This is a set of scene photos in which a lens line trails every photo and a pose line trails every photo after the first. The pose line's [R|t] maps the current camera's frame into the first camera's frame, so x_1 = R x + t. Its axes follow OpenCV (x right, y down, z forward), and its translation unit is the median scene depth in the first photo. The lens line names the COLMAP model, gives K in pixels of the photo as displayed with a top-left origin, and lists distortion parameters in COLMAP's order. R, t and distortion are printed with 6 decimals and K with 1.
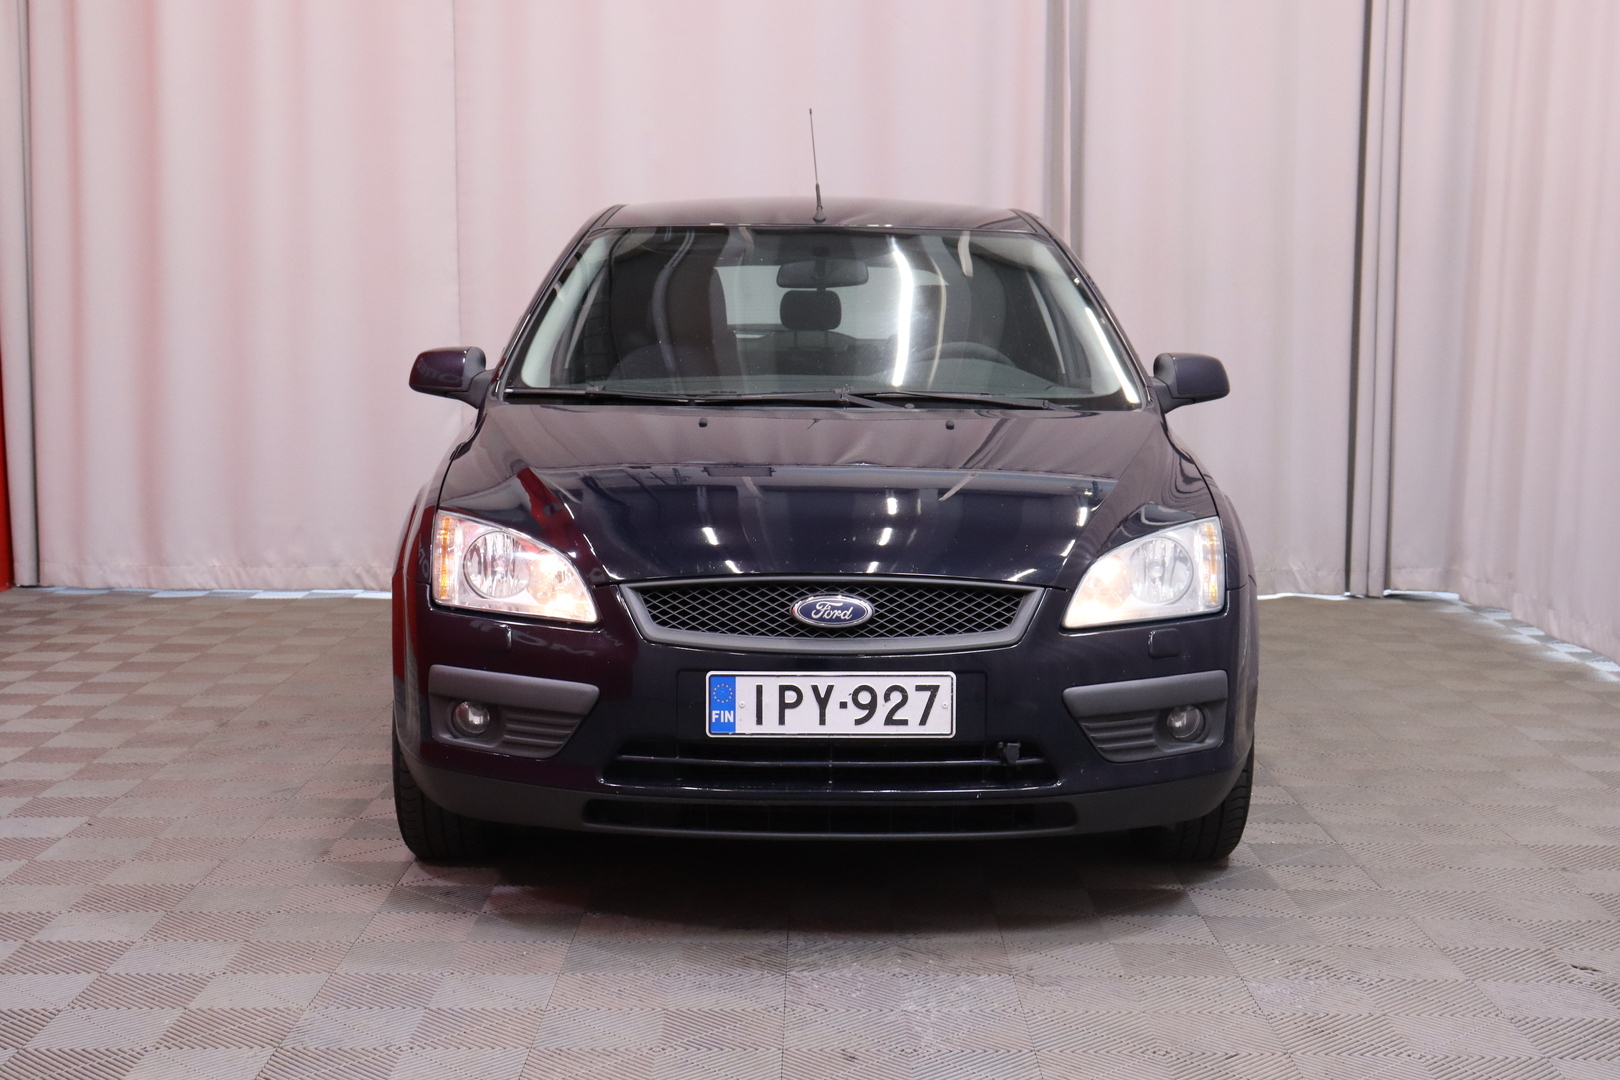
lens RADIAL K [[2257.2, 0, 810.0], [0, 2257.2, 540.0], [0, 0, 1]] dist [-0.005054, -0.036125]
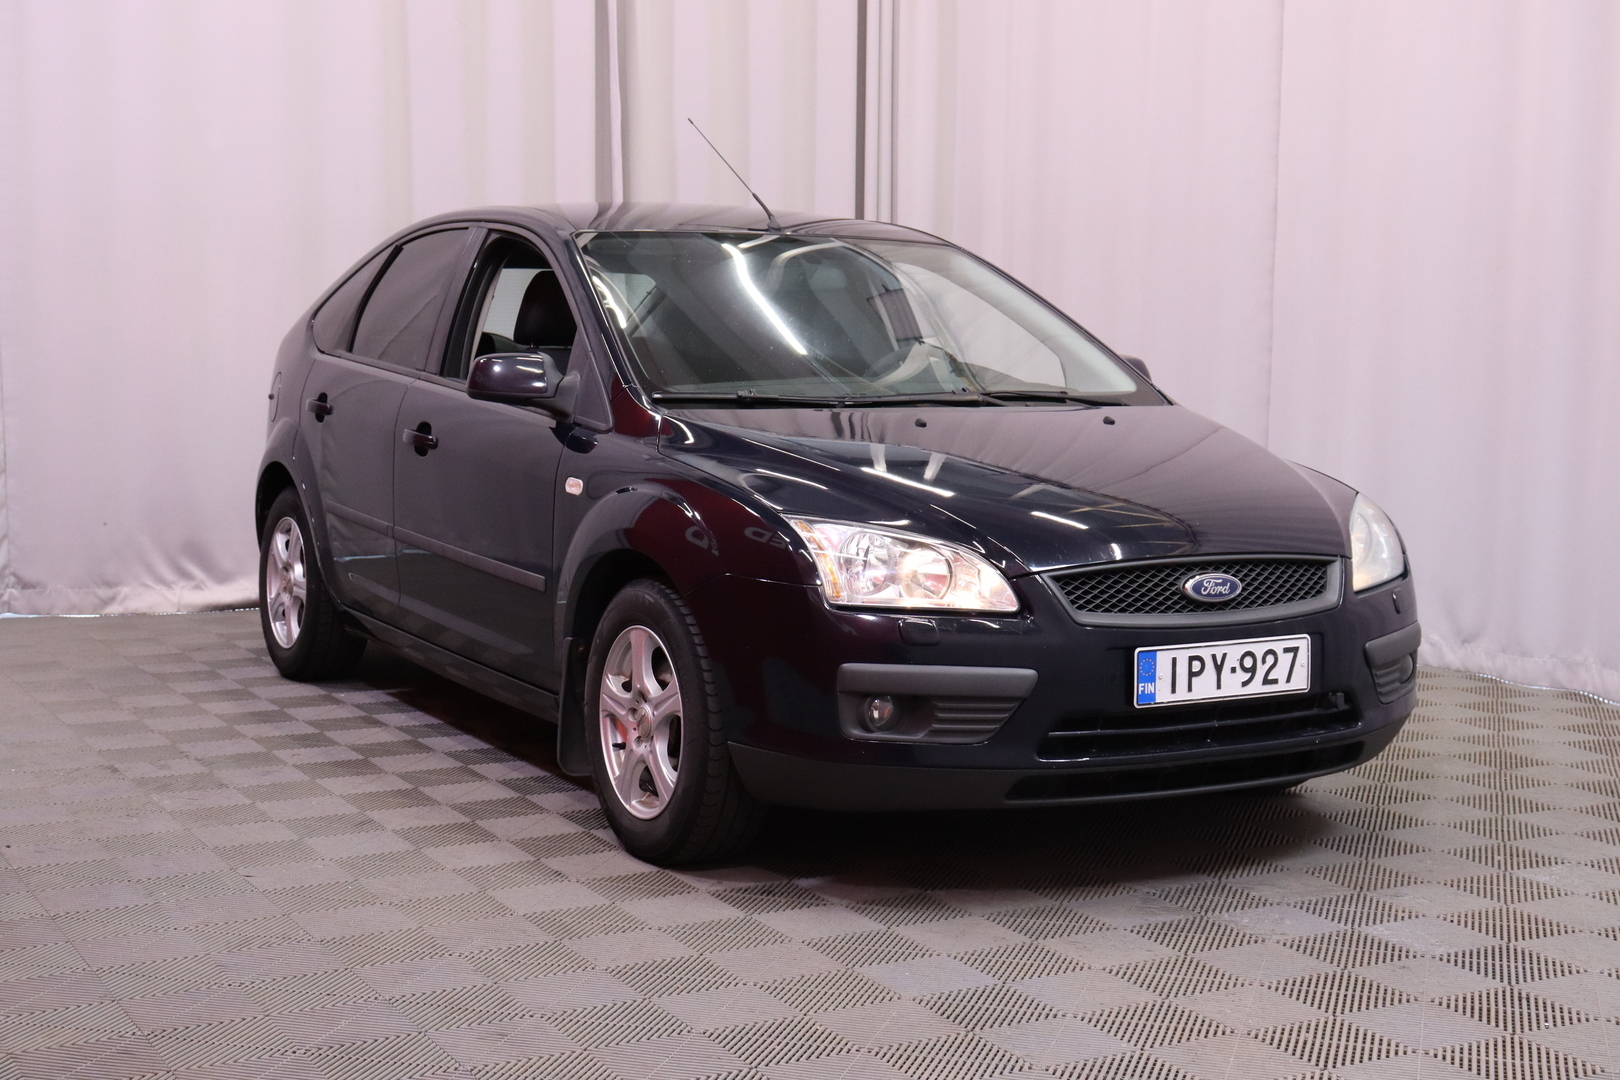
lens RADIAL K [[2257.2, 0, 810.0], [0, 2257.2, 540.0], [0, 0, 1]] dist [-0.005054, -0.036125]
pose [[0.875711, -0.043630, 0.480860, -0.705238], [0.044320, 0.998968, 0.009927, -0.011819], [-0.480797, 0.012618, 0.876741, 0.117511]]
